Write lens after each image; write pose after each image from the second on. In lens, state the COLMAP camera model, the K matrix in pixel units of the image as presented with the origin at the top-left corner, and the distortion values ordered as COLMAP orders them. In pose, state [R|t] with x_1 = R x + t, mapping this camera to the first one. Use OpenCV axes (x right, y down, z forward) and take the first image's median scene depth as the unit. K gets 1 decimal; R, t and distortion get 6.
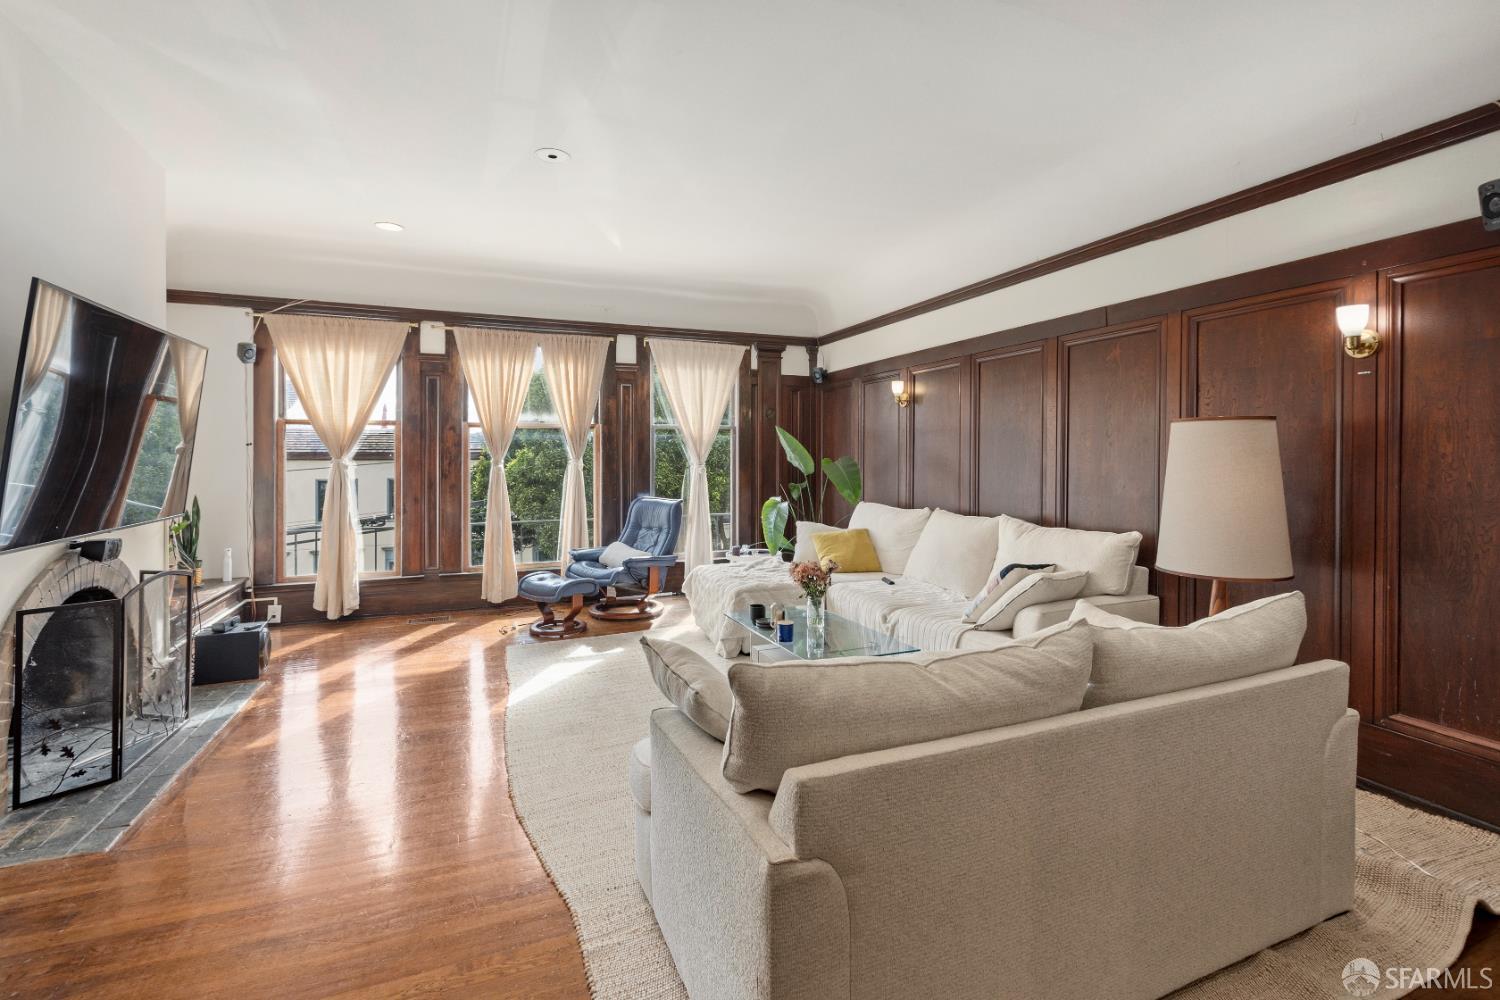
lens RADIAL K [[690.9, 0, 750.9], [0, 690.9, 456.8], [0, 0, 1]] dist [0.001226, 0.000069]
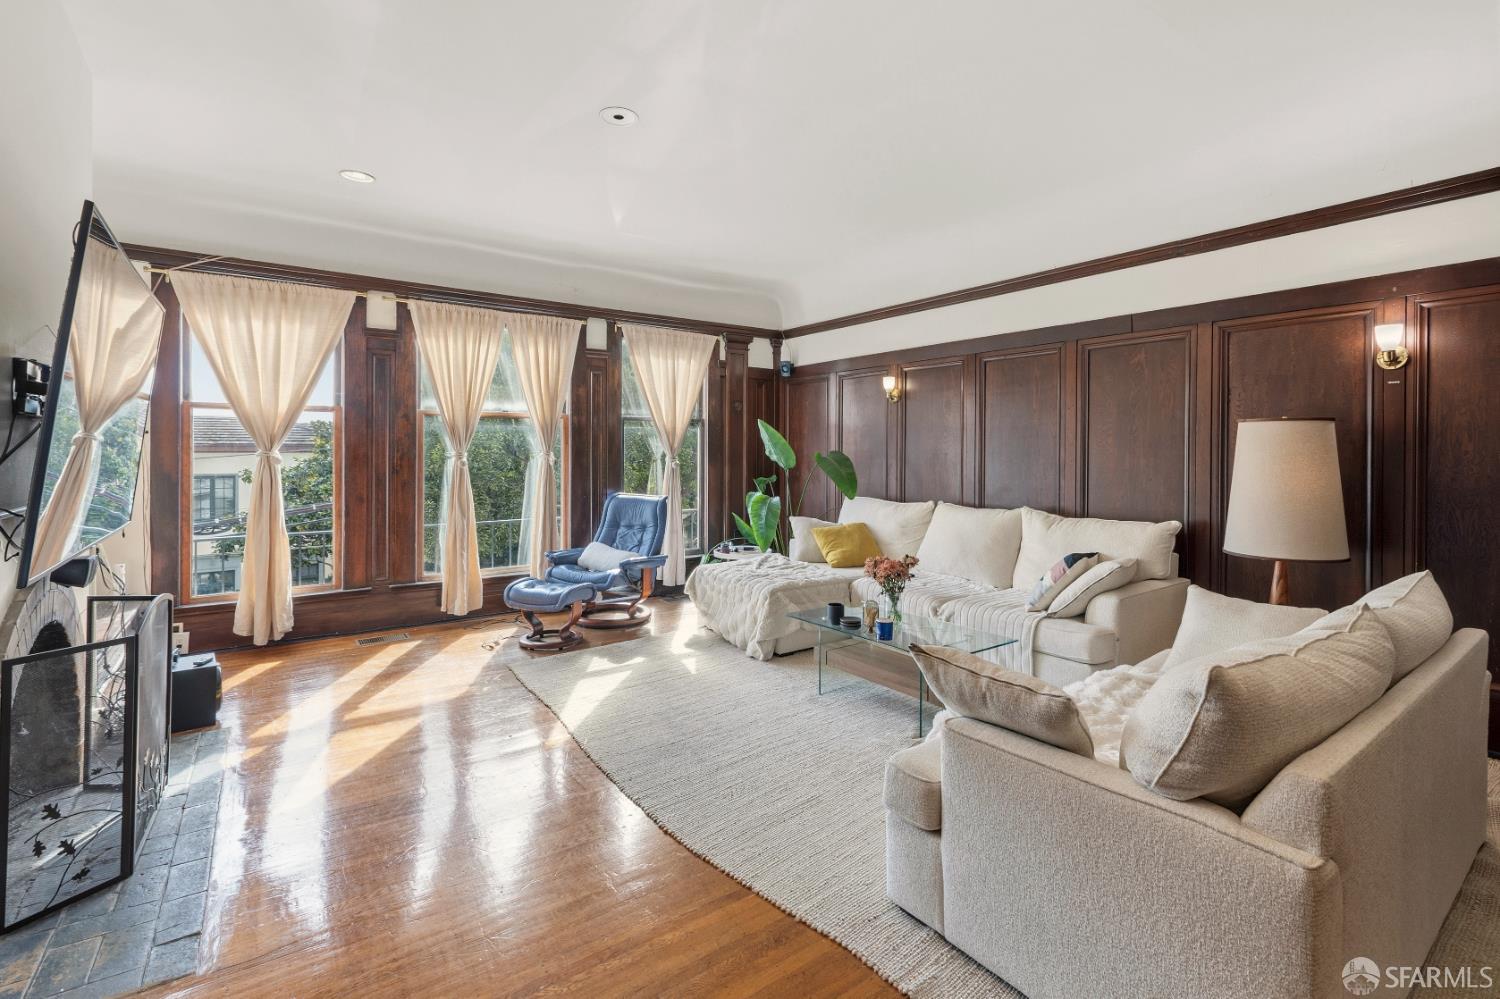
lens RADIAL K [[695.0, 0, 753.8], [0, 695.0, 451.6], [0, 0, 1]] dist [0.000692, 0.000166]
pose [[0.971860, 0.004074, 0.235525, -0.220019], [-0.004463, 0.999989, 0.001121, 0.000022], [-0.235518, -0.002140, 0.971868, 0.052004]]
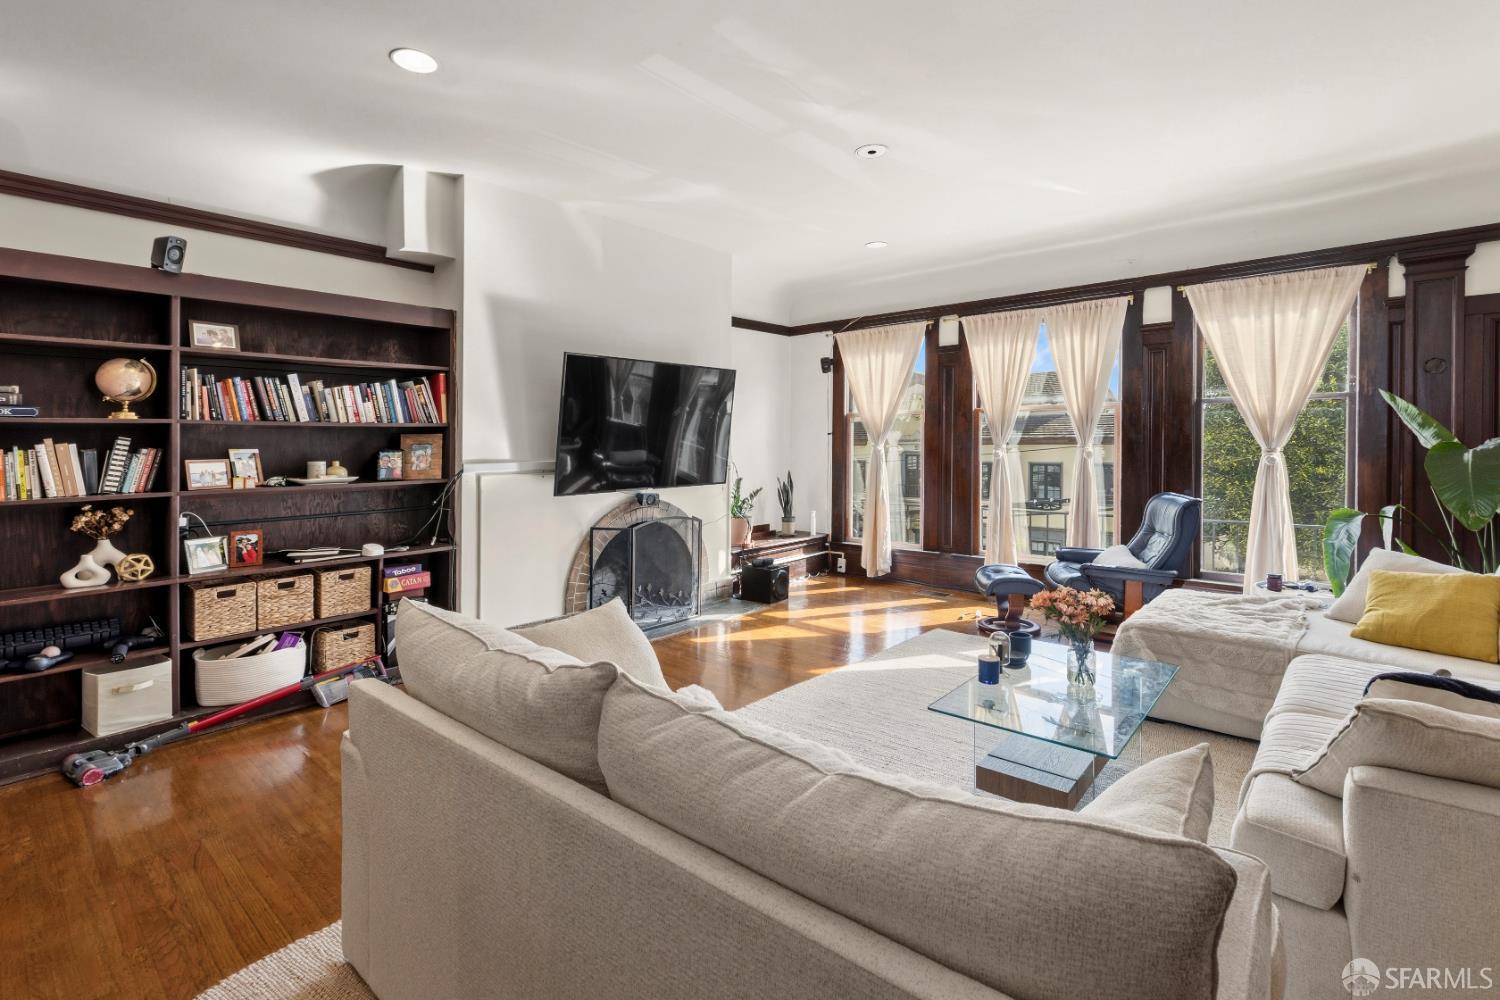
lens RADIAL K [[678.4, 0, 749.4], [0, 678.4, 444.9], [0, 0, 1]] dist [0.000925, 0.000057]
pose [[0.458937, -0.003094, -0.888463, 0.335593], [0.003206, 0.999993, -0.001826, 0.004958], [0.888463, -0.002010, 0.458944, 0.255590]]
